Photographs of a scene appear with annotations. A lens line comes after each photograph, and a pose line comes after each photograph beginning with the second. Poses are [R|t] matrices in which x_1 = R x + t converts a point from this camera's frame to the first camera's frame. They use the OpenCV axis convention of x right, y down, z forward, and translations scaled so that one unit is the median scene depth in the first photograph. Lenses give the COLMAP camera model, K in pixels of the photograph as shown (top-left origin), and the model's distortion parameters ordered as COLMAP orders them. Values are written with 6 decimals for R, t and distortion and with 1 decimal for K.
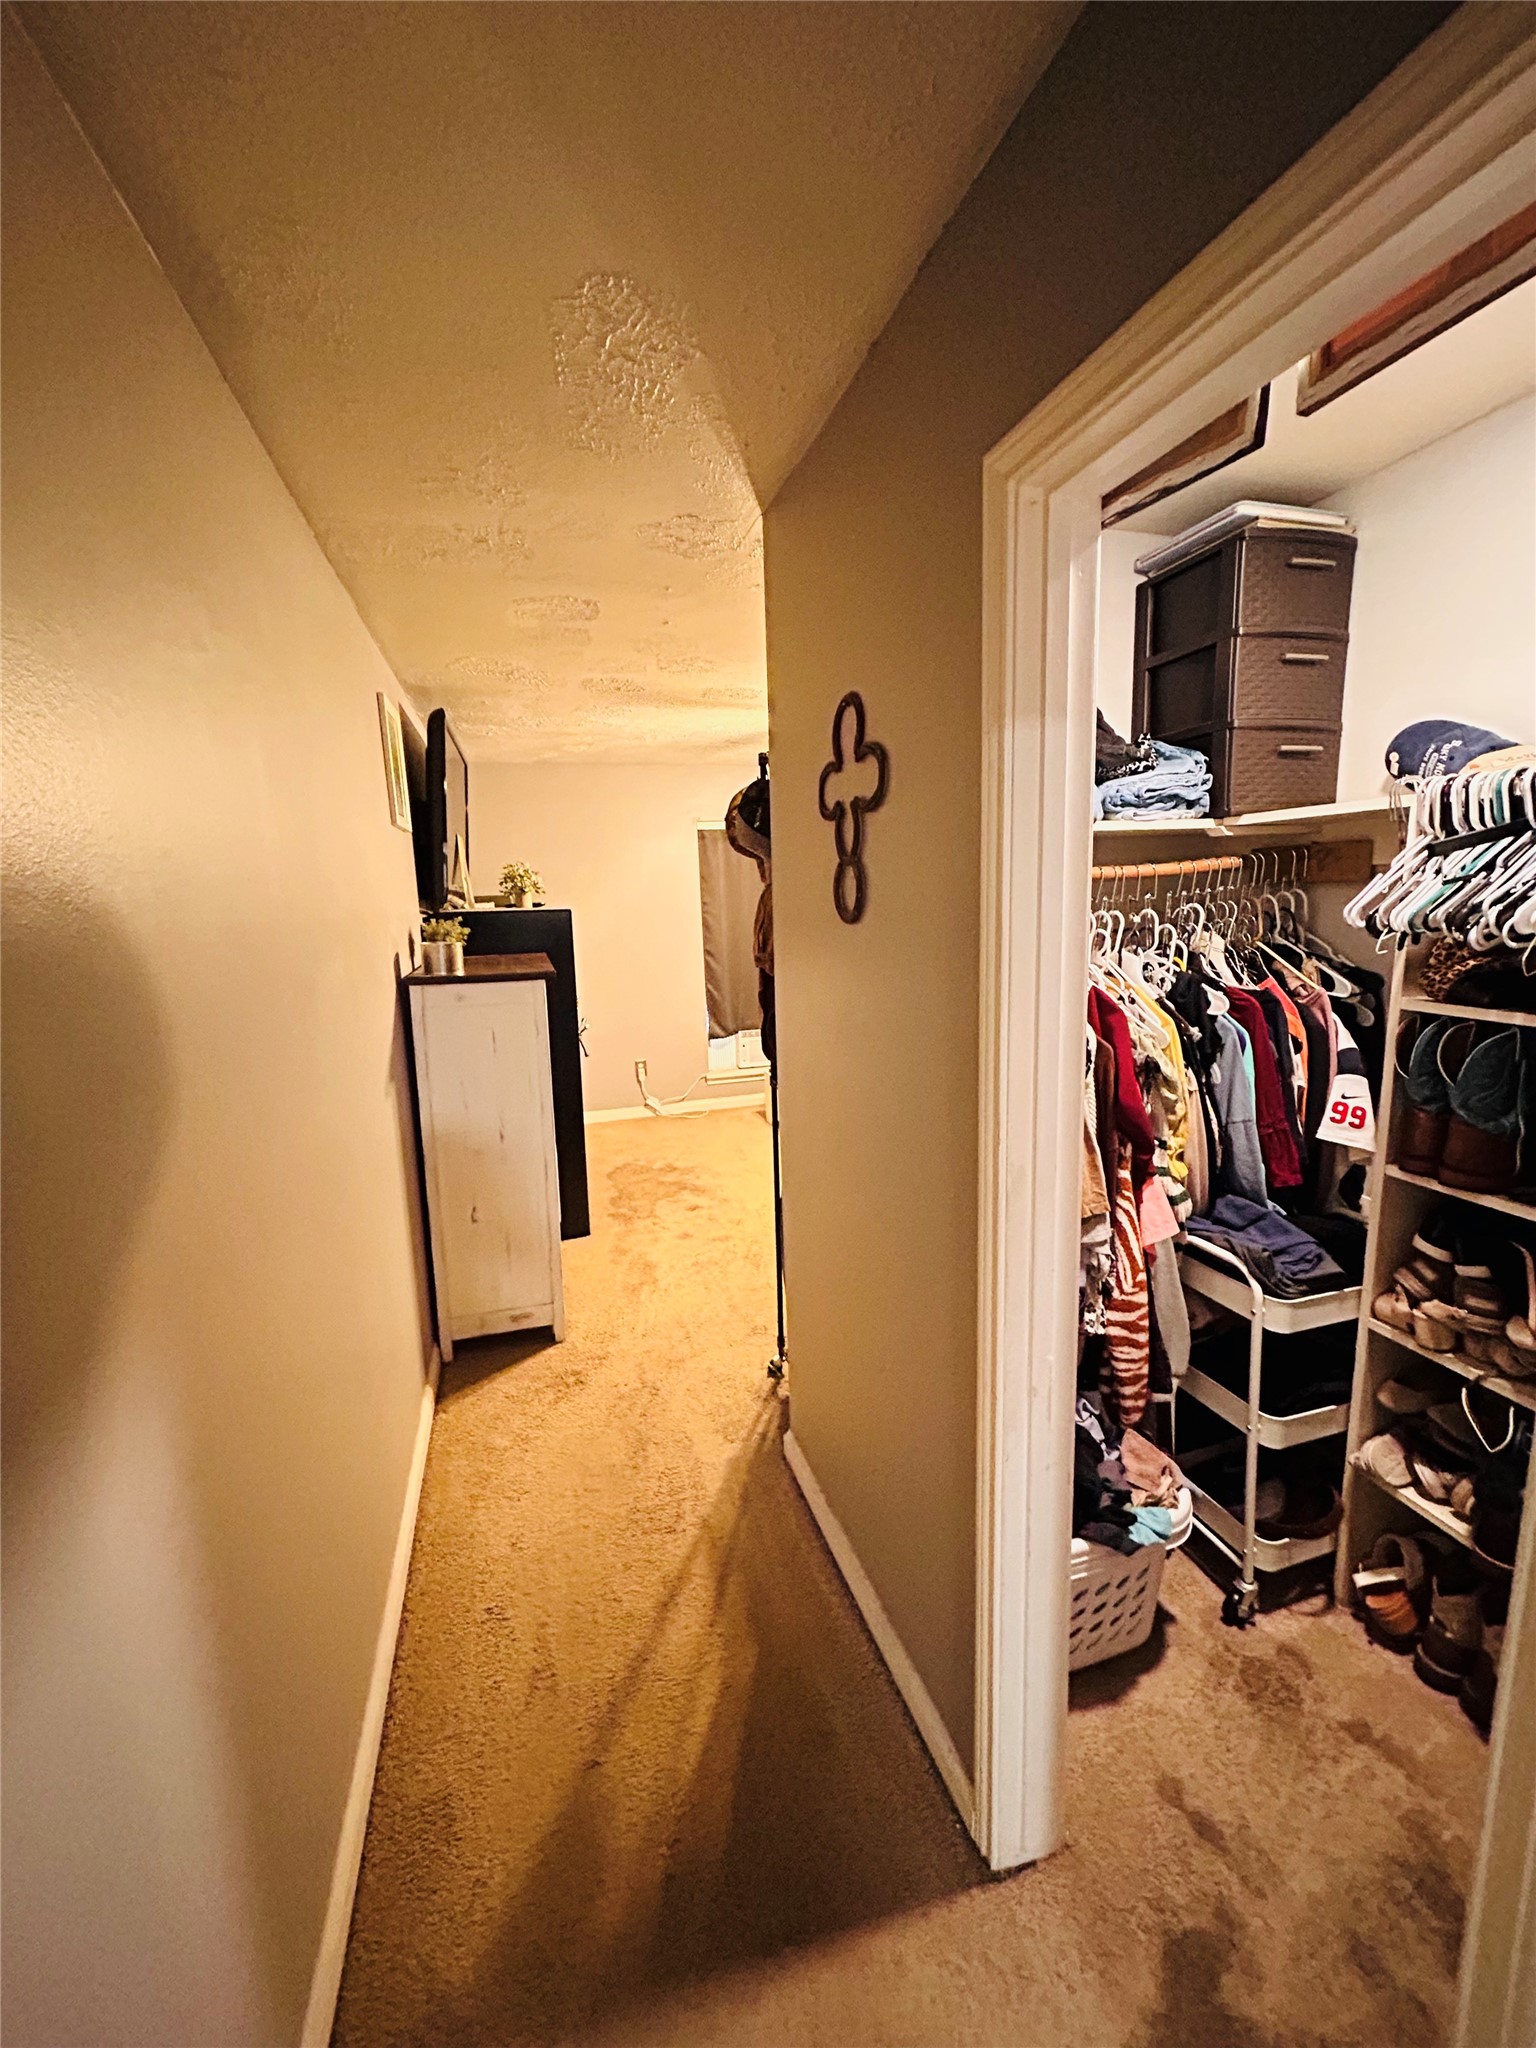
lens RADIAL K [[822.3, 0, 765.1], [0, 822.3, 1020.1], [0, 0, 1]] dist [-0.000535, 0.000370]
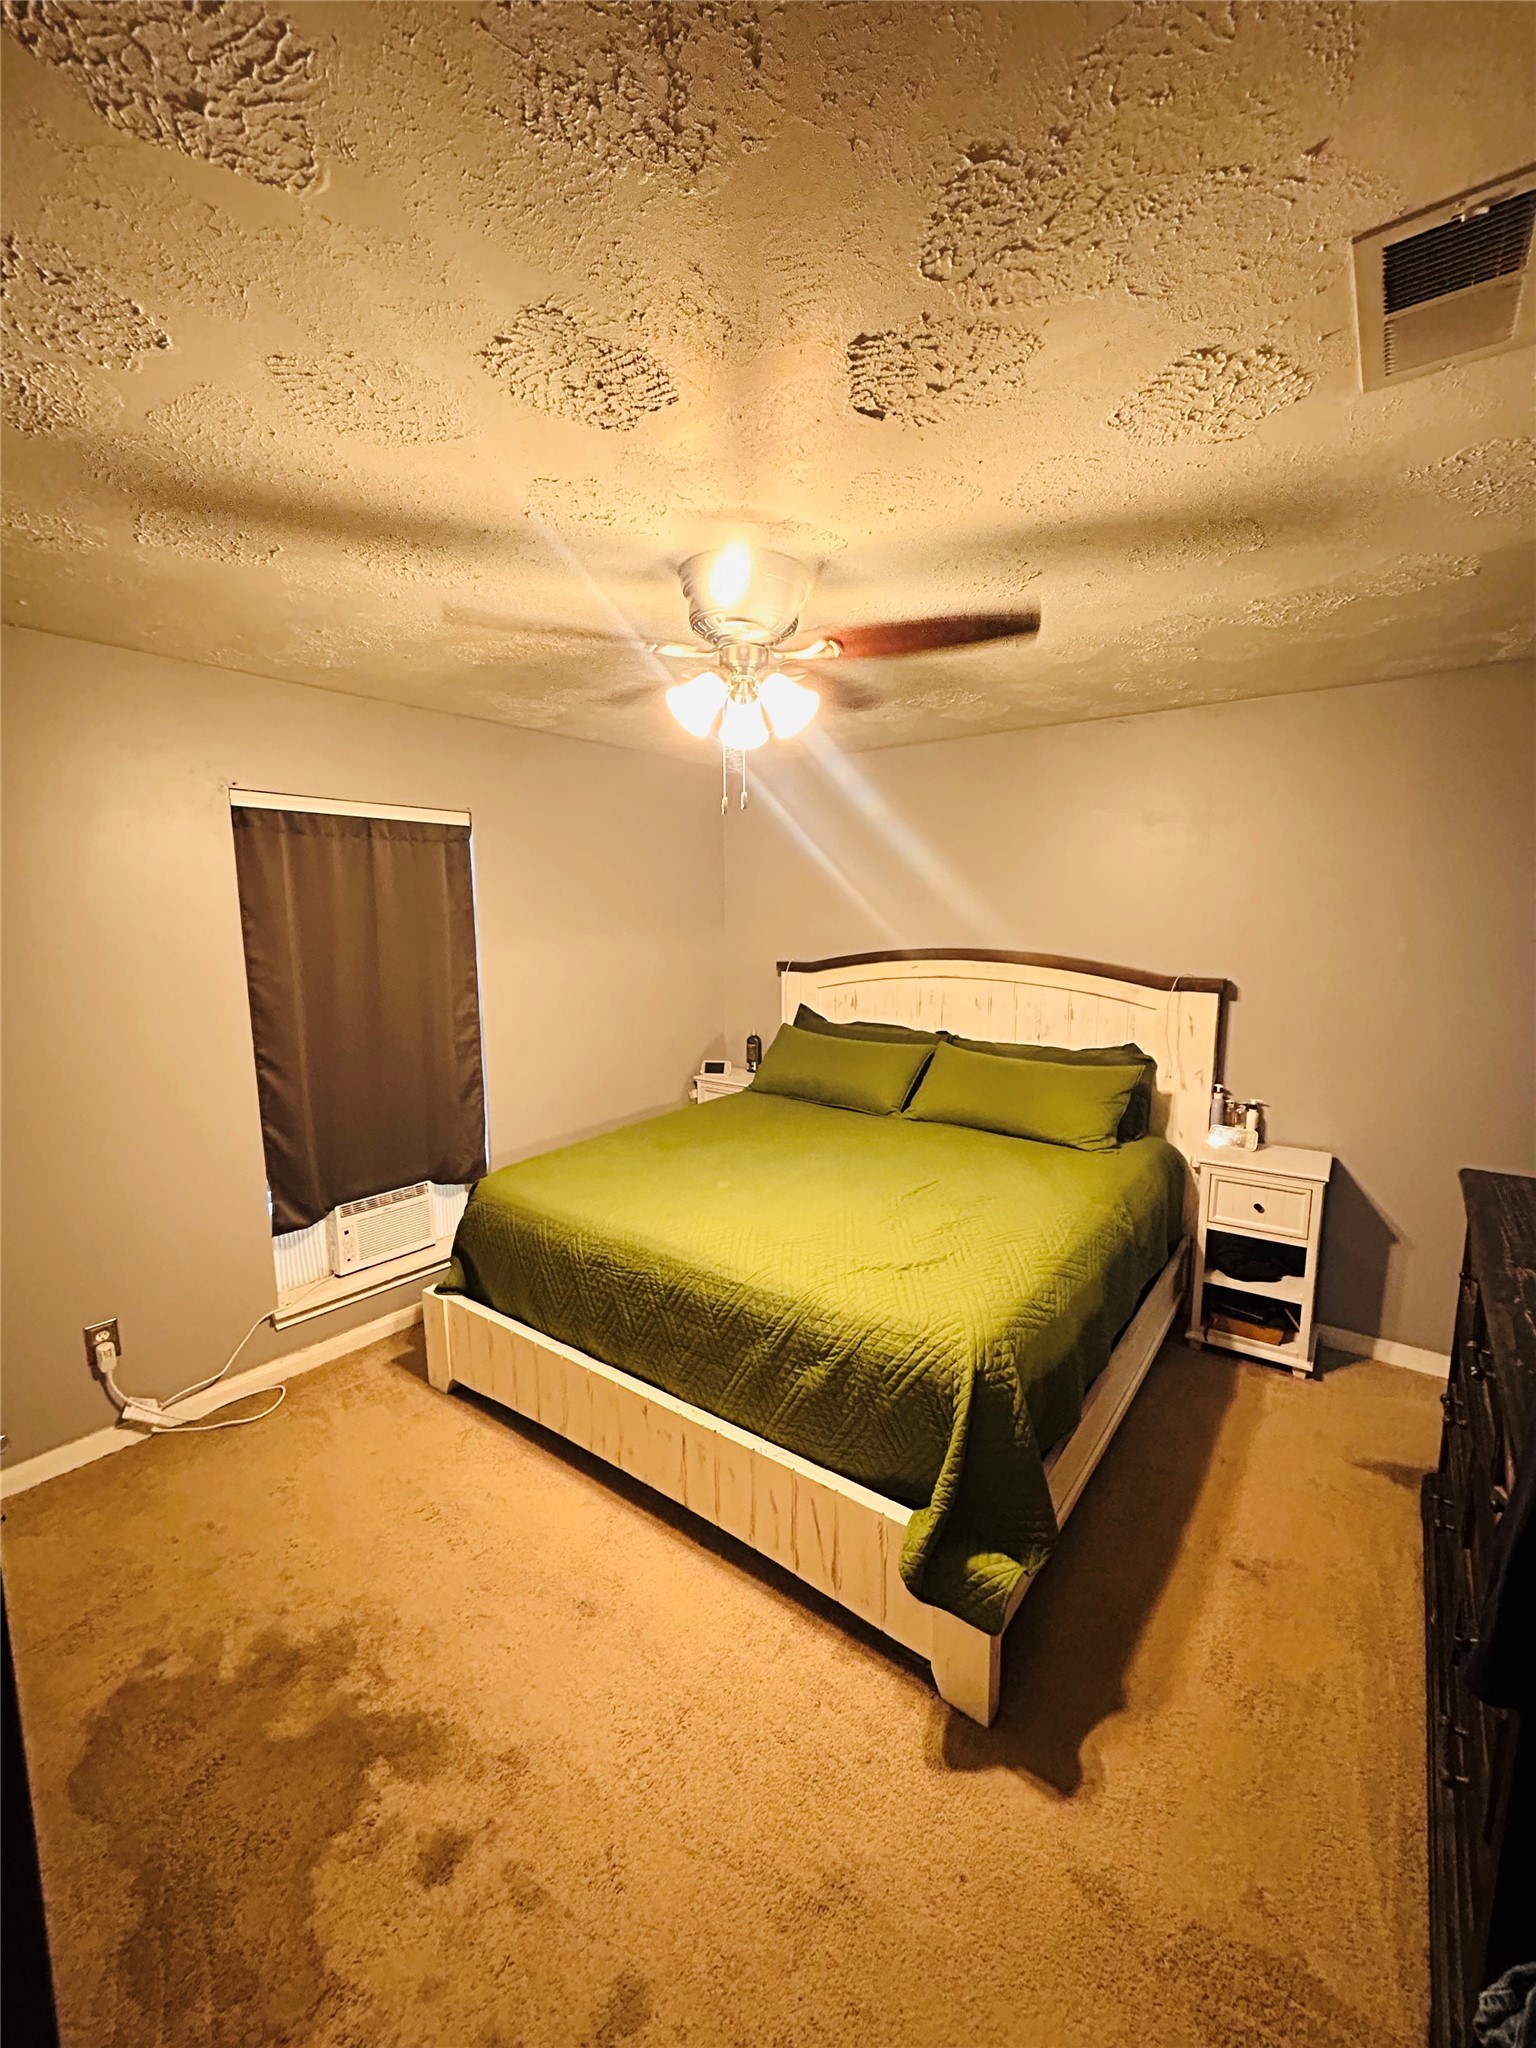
lens RADIAL K [[822.3, 0, 769.6], [0, 822.3, 1024.0], [0, 0, 1]] dist [-0.000535, 0.000370]
pose [[0.804473, -0.049456, 0.591926, -0.118613], [0.067344, 0.997696, -0.008168, -0.082541], [-0.590159, 0.046434, 0.805951, 0.445532]]
